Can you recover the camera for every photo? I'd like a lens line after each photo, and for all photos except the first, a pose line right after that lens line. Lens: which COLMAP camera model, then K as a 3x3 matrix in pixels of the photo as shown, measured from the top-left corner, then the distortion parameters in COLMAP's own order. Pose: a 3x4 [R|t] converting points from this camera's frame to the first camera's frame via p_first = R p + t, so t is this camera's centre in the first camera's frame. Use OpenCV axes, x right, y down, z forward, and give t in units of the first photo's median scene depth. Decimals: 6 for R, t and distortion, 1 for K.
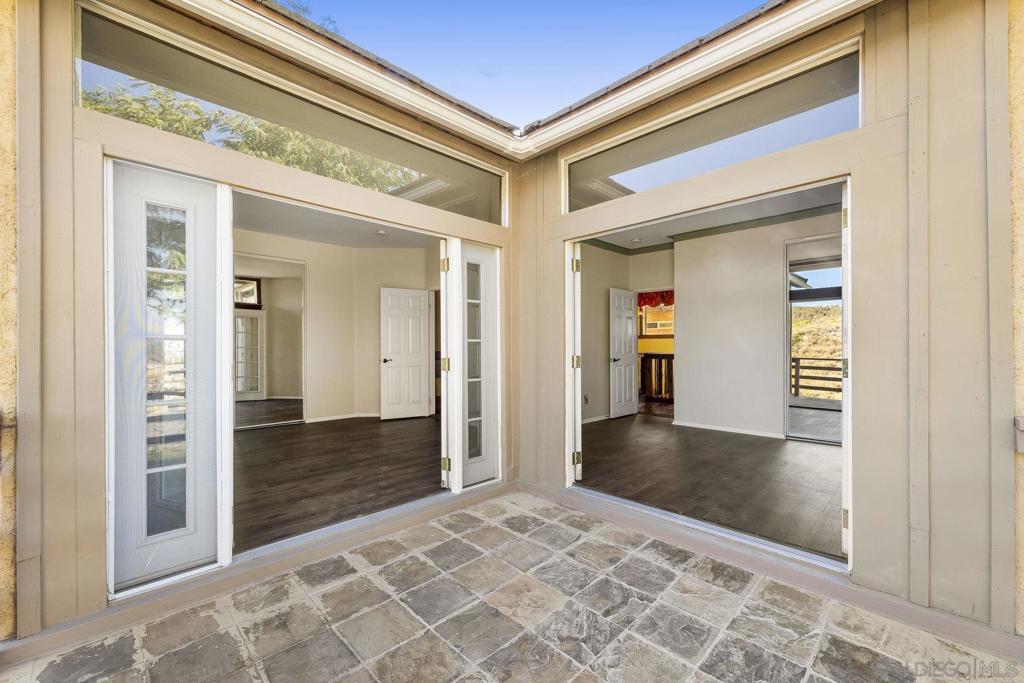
lens RADIAL K [[418.5, 0, 512.0], [0, 418.5, 341.5], [0, 0, 1]] dist [-0.000779, -0.000086]
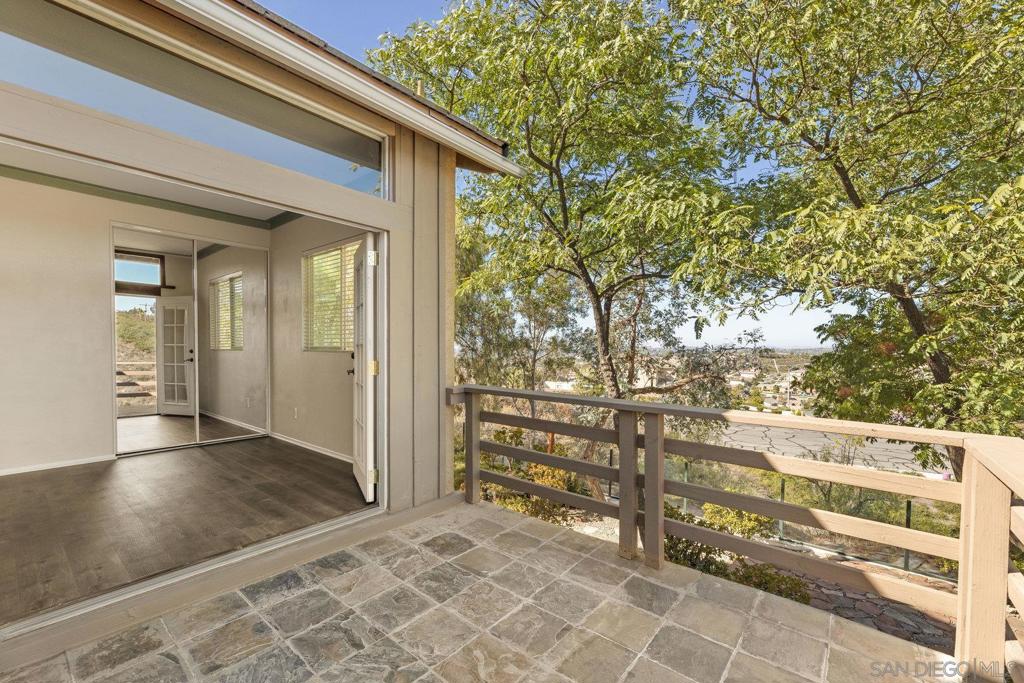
lens RADIAL K [[426.5, 0, 509.1], [0, 426.5, 358.3], [0, 0, 1]] dist [-0.002157, -0.000211]
pose [[-0.101054, -0.019388, 0.994692, -0.636371], [-0.014916, 0.999727, 0.017971, -0.000898], [-0.994769, -0.013021, -0.101316, 0.683237]]
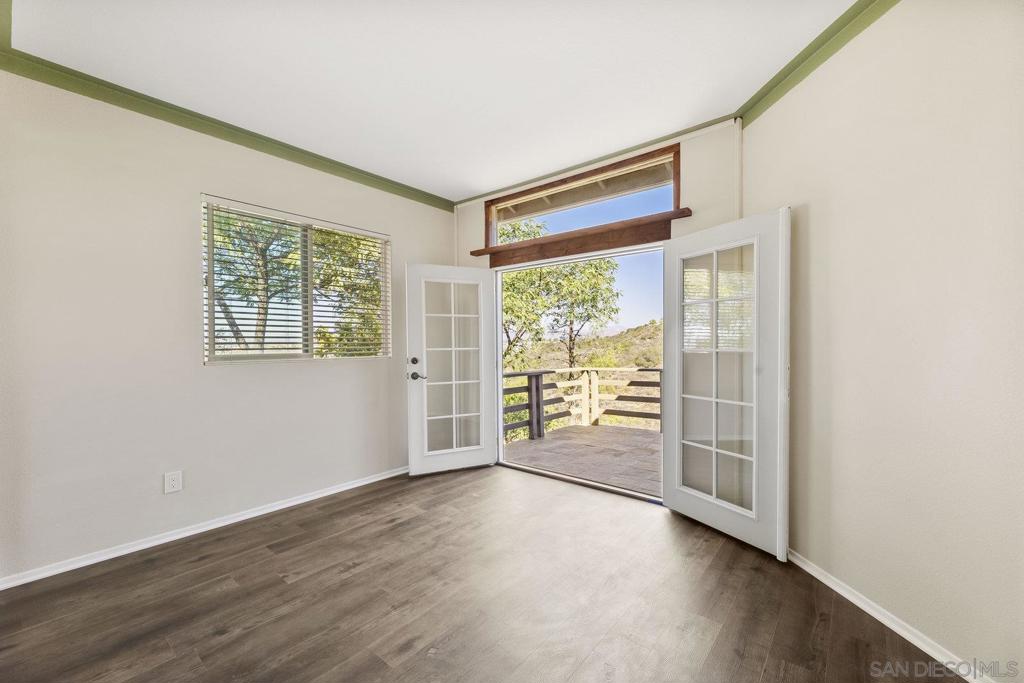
lens RADIAL K [[419.9, 0, 516.4], [0, 419.9, 355.7], [0, 0, 1]] dist [-0.000306, -0.000037]
pose [[-0.993739, 0.015445, -0.110655, 0.896906], [0.013368, 0.999721, 0.019490, -0.025782], [0.110925, 0.017889, -0.993668, 2.911164]]
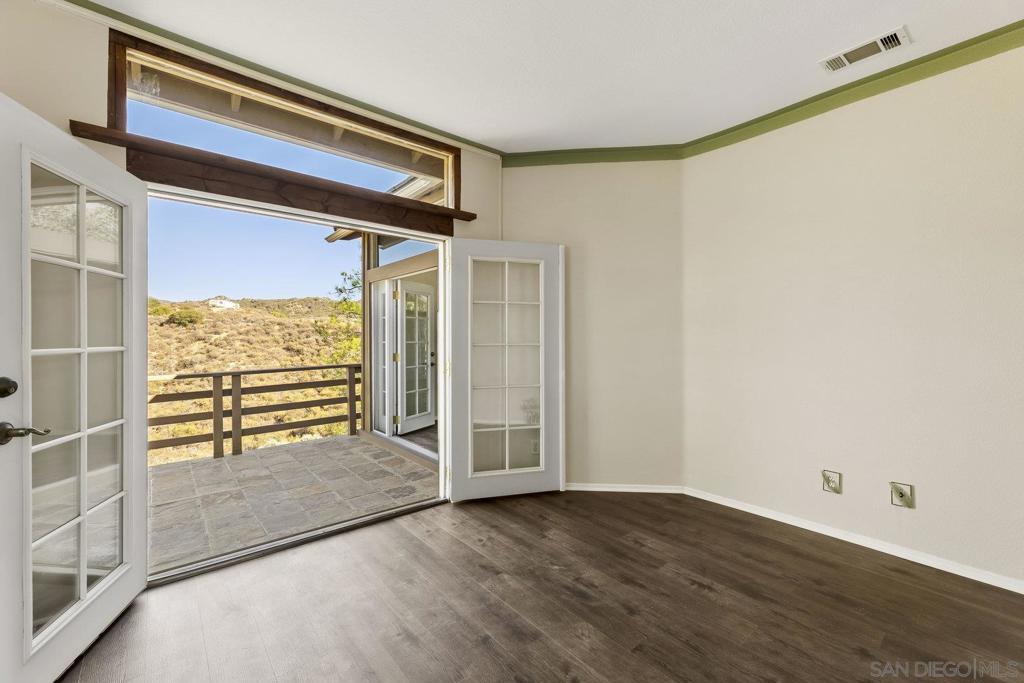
lens RADIAL K [[421.9, 0, 515.0], [0, 421.9, 336.1], [0, 0, 1]] dist [-0.000116, -0.000082]
pose [[-0.069175, 0.000695, -0.997604, 1.653983], [0.011172, 0.999938, -0.000078, -0.037796], [0.997542, -0.011151, -0.069178, 1.867961]]
